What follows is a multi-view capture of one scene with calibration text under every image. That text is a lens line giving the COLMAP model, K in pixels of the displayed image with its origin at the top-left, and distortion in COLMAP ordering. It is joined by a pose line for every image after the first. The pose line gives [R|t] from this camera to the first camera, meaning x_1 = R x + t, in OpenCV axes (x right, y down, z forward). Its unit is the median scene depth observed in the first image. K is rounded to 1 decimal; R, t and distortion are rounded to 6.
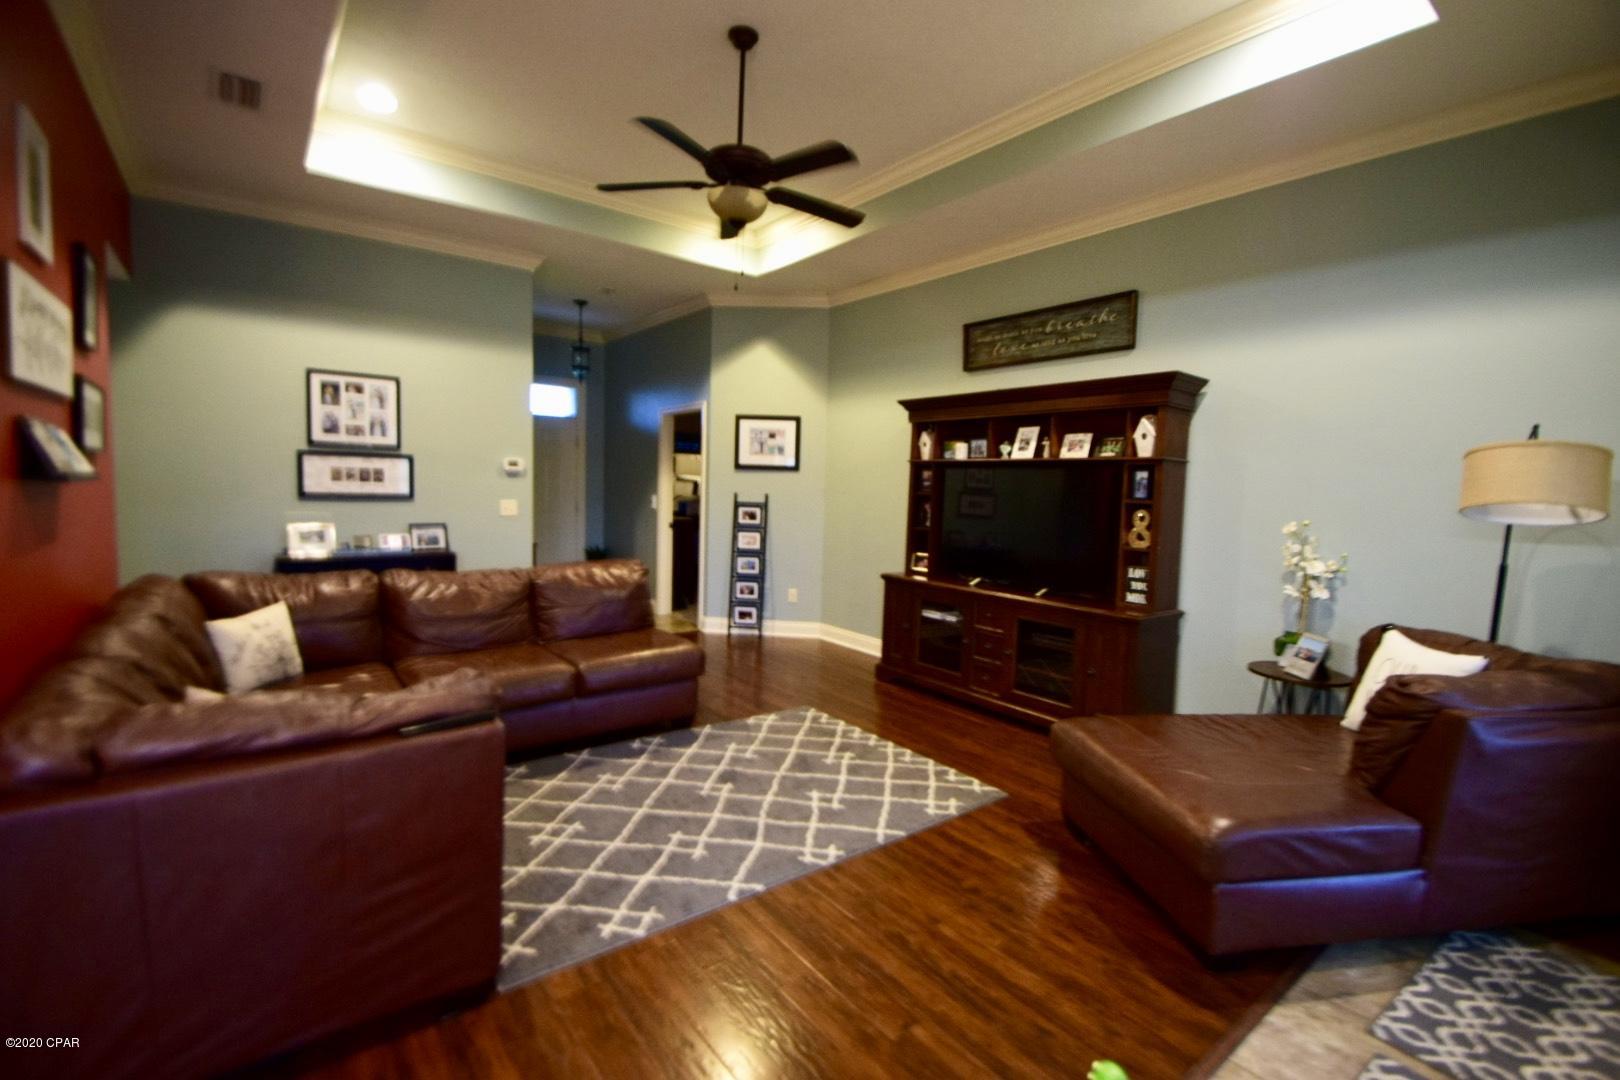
lens RADIAL K [[714.2, 0, 811.9], [0, 714.2, 534.8], [0, 0, 1]] dist [0.002040, 0.000033]
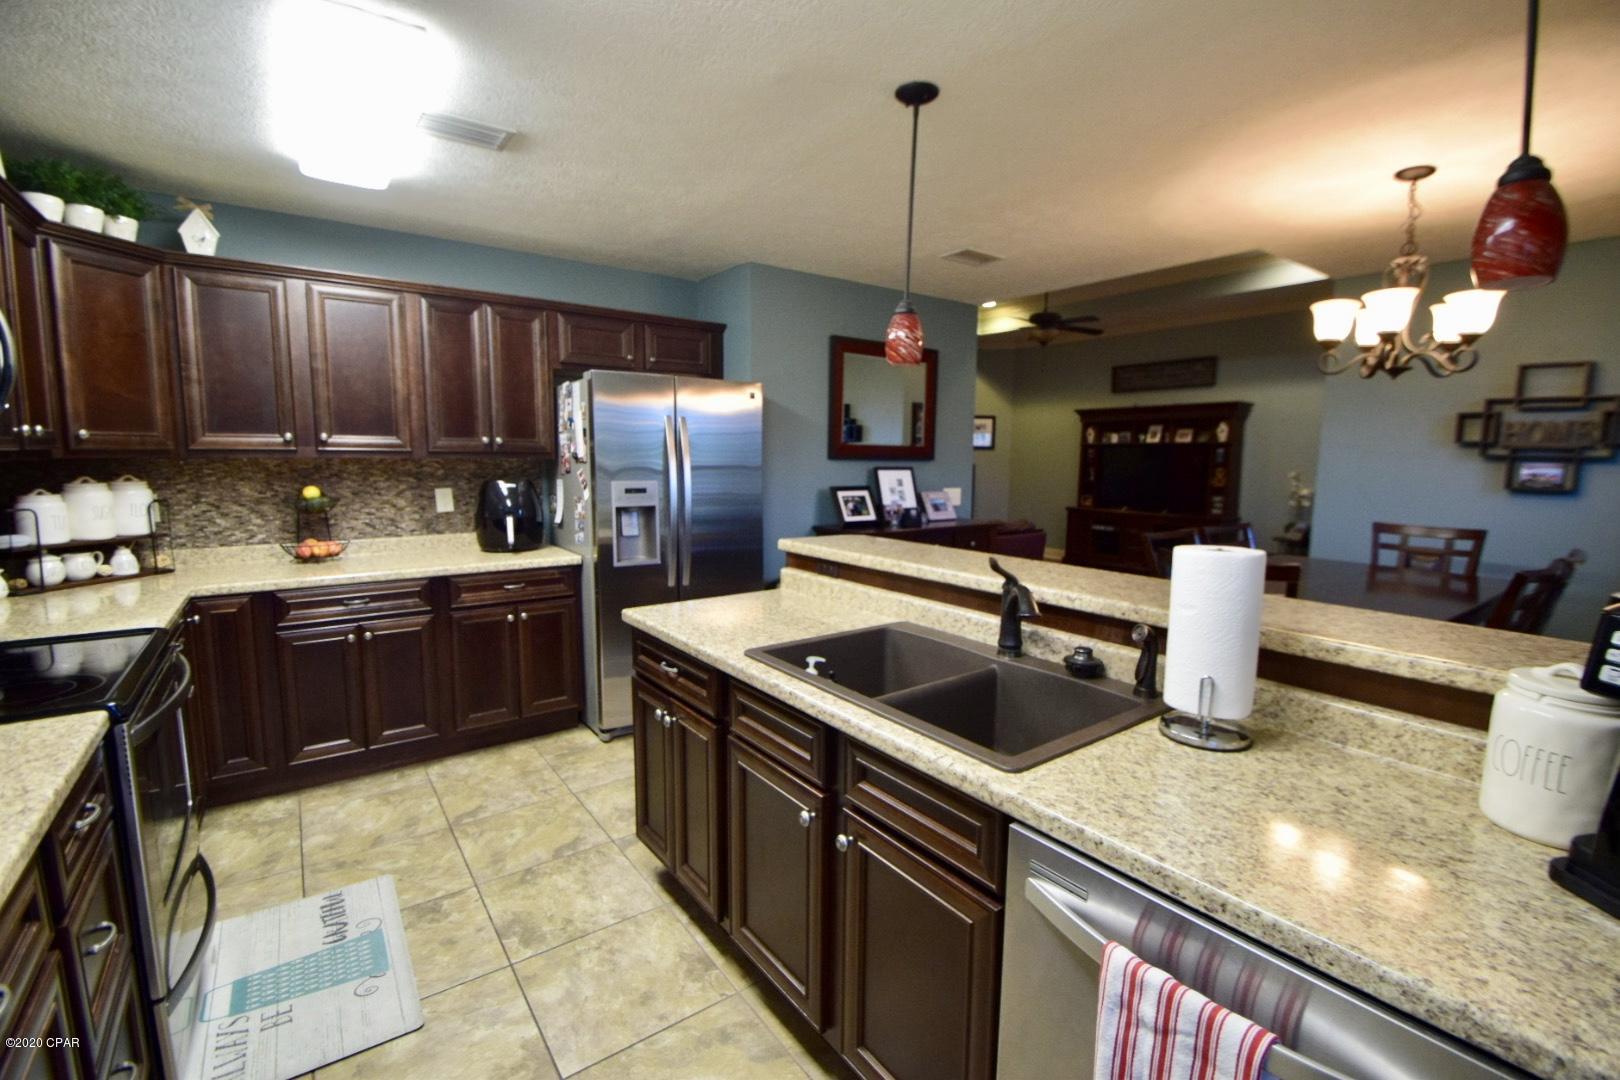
lens RADIAL K [[714.2, 0, 807.6], [0, 714.2, 539.1], [0, 0, 1]] dist [0.002040, 0.000033]
pose [[0.999283, -0.018667, -0.032925, -0.571045], [0.020241, 0.998637, 0.048119, 0.040919], [0.031982, -0.048751, 0.998299, -0.951099]]
